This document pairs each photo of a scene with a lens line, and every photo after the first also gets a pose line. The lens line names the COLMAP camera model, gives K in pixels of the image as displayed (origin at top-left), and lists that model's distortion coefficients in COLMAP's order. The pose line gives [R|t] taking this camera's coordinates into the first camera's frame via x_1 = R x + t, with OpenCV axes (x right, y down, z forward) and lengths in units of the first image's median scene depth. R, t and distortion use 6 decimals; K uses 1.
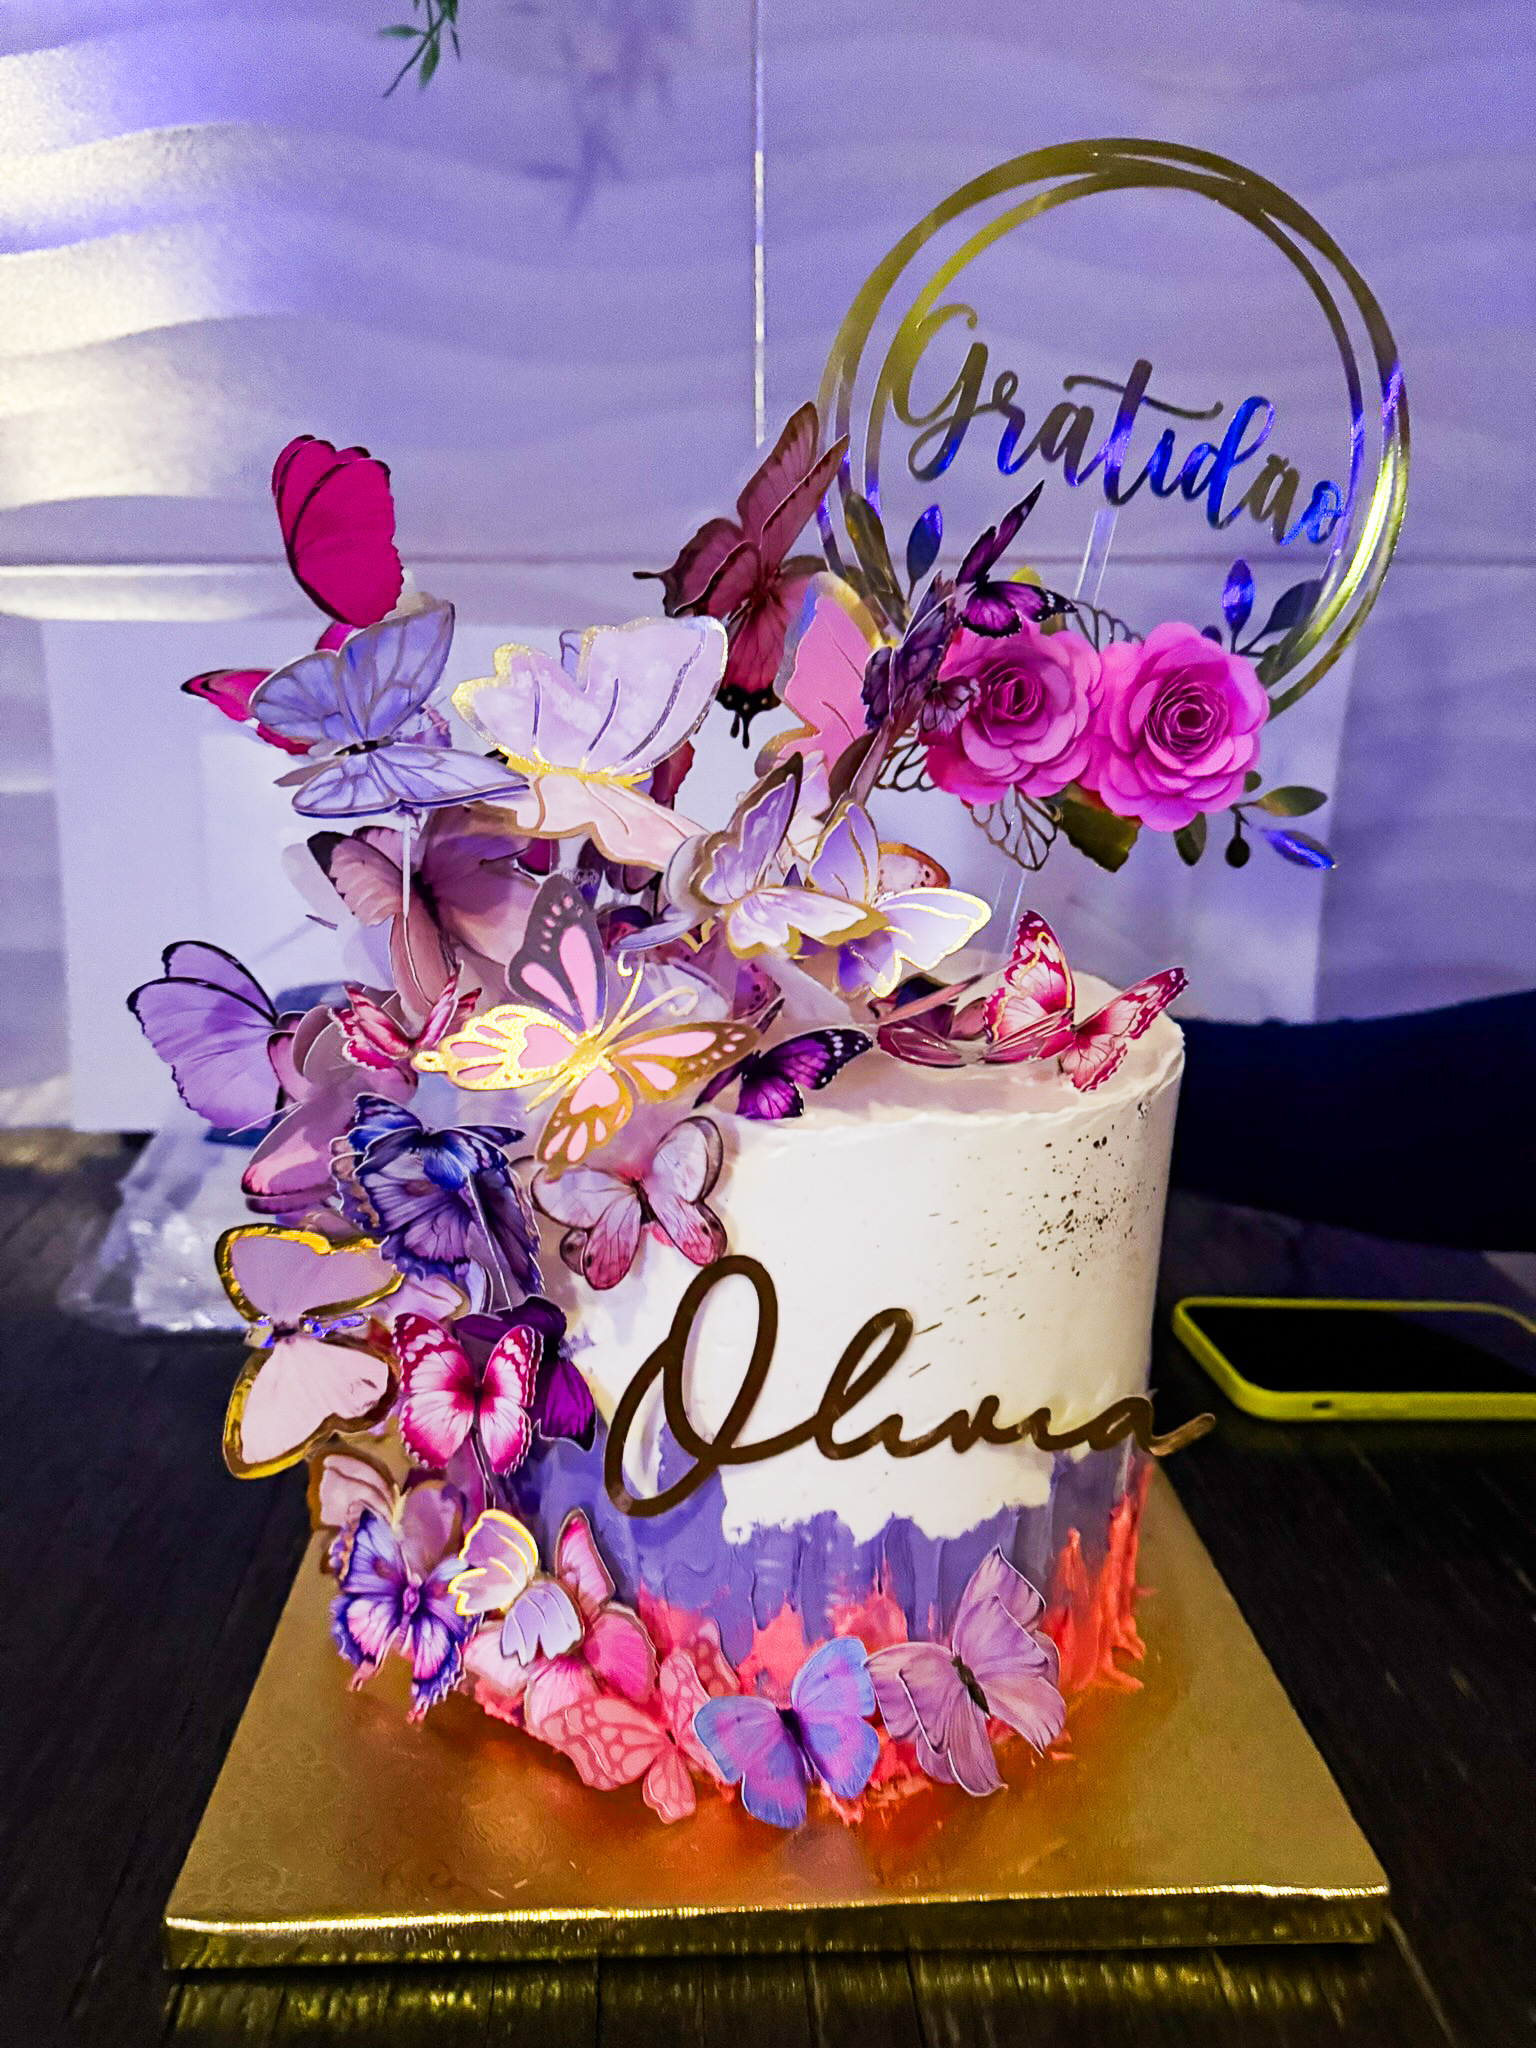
lens RADIAL K [[1414.2, 0, 780.3], [0, 1414.2, 1034.4], [0, 0, 1]] dist [0.041104, -0.036865]
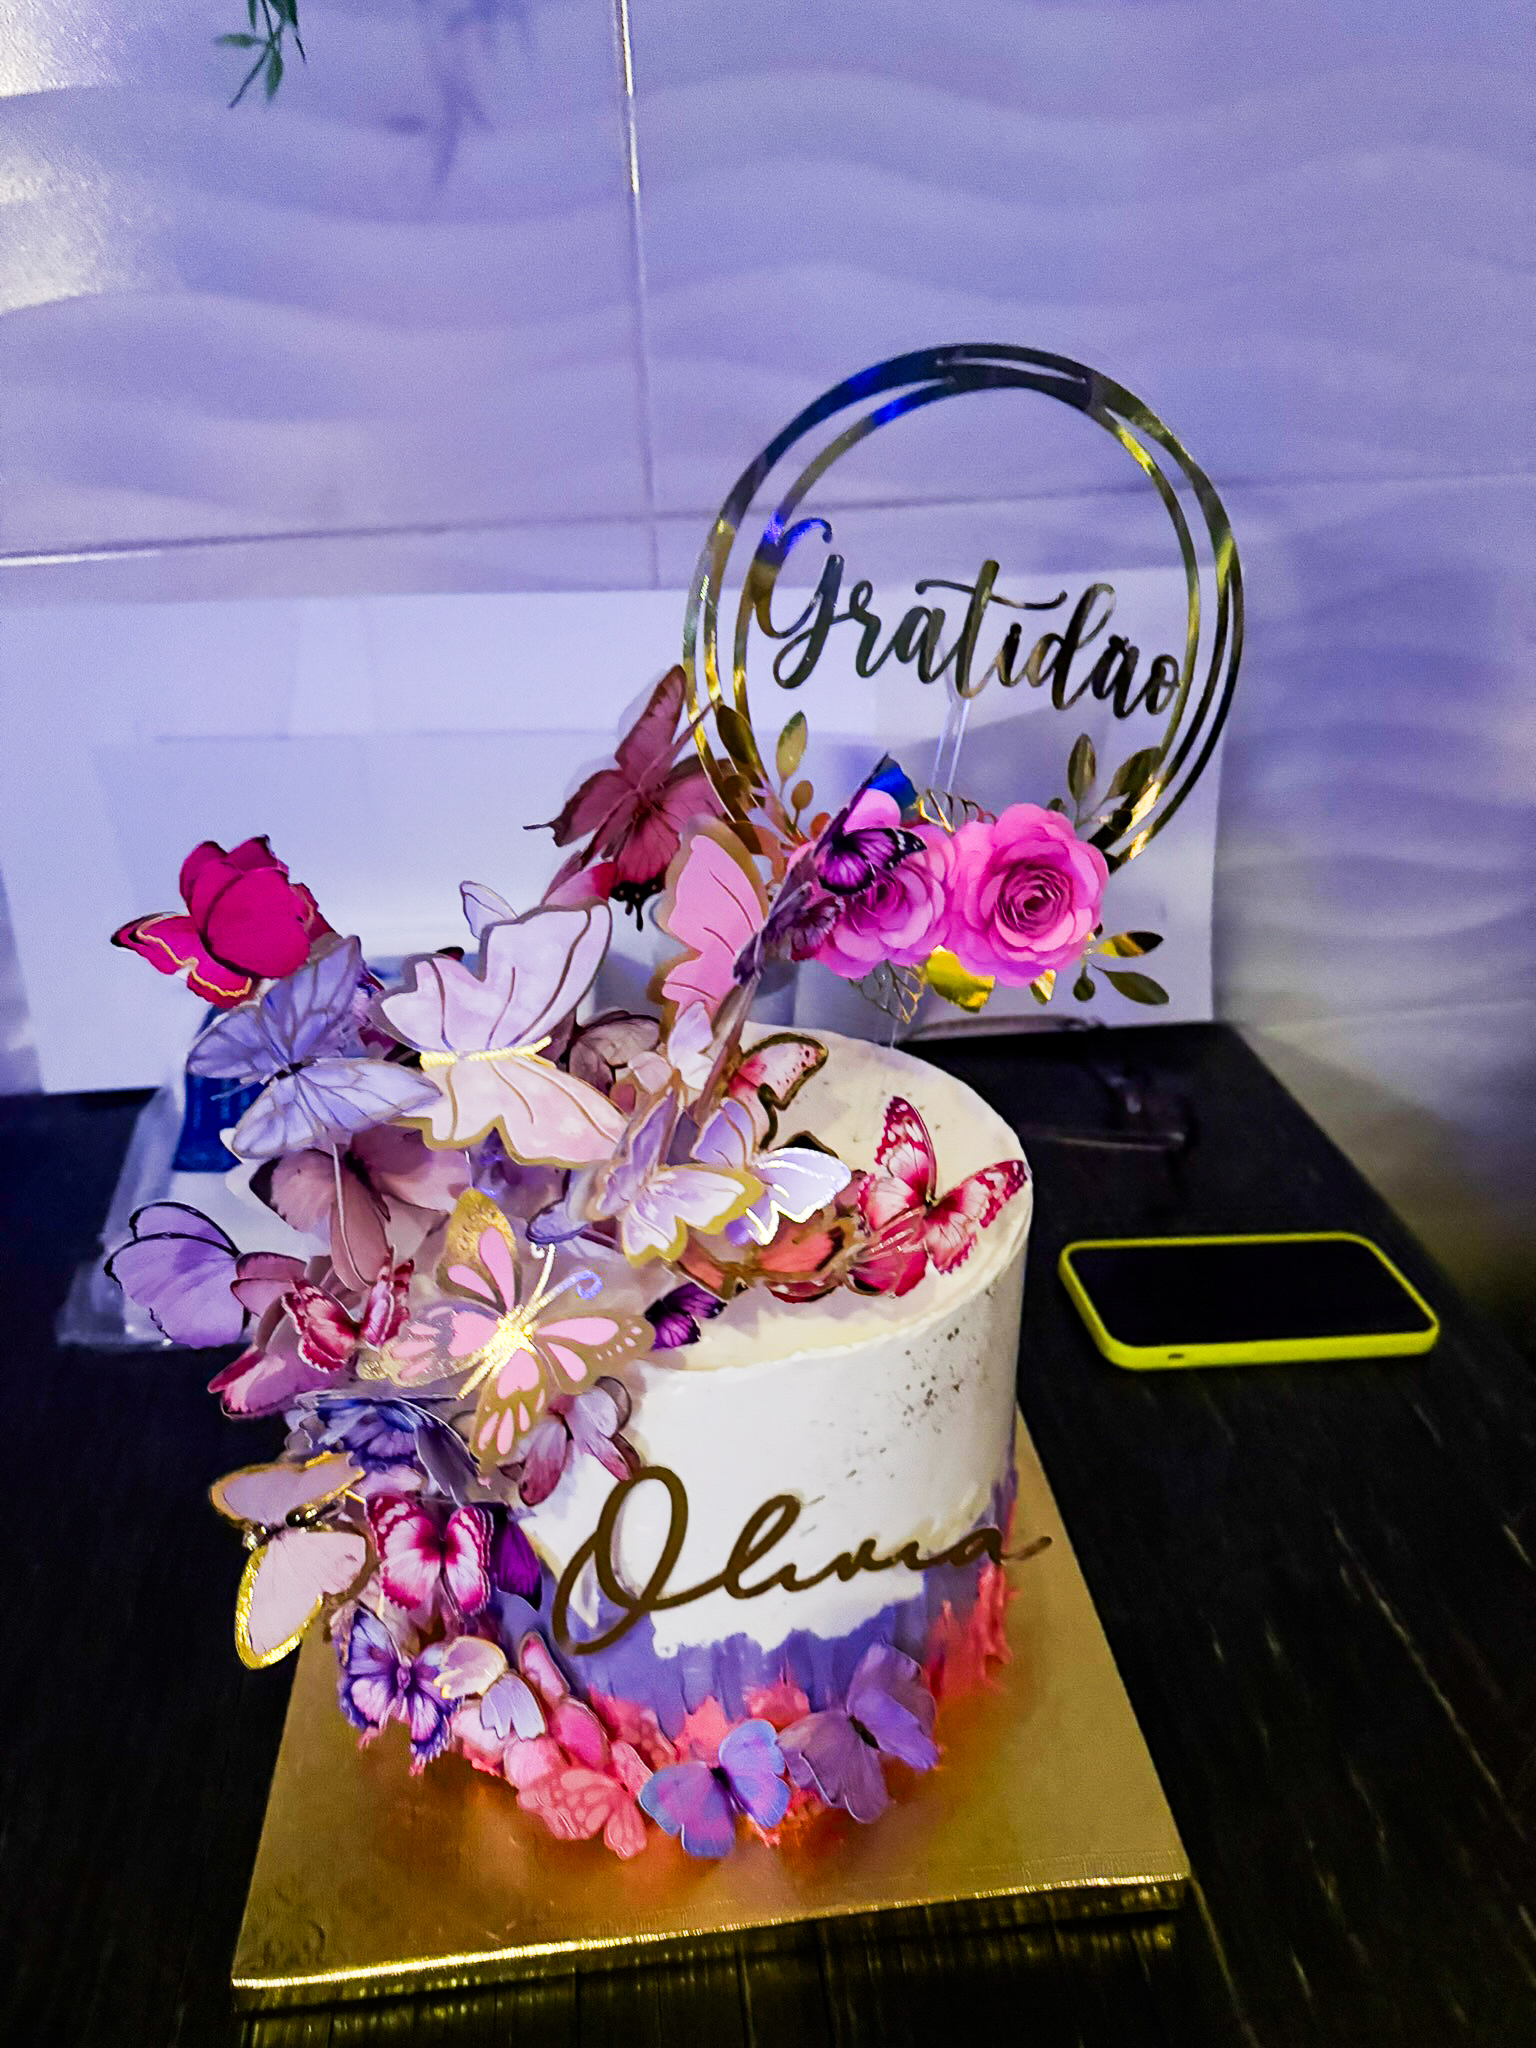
lens RADIAL K [[1414.2, 0, 802.6], [0, 1414.2, 928.4], [0, 0, 1]] dist [0.041104, -0.036865]
pose [[0.997913, -0.052013, 0.038256, 0.069595], [0.044313, 0.982648, 0.180109, -0.460479], [-0.046960, -0.178037, 0.982903, -0.097677]]
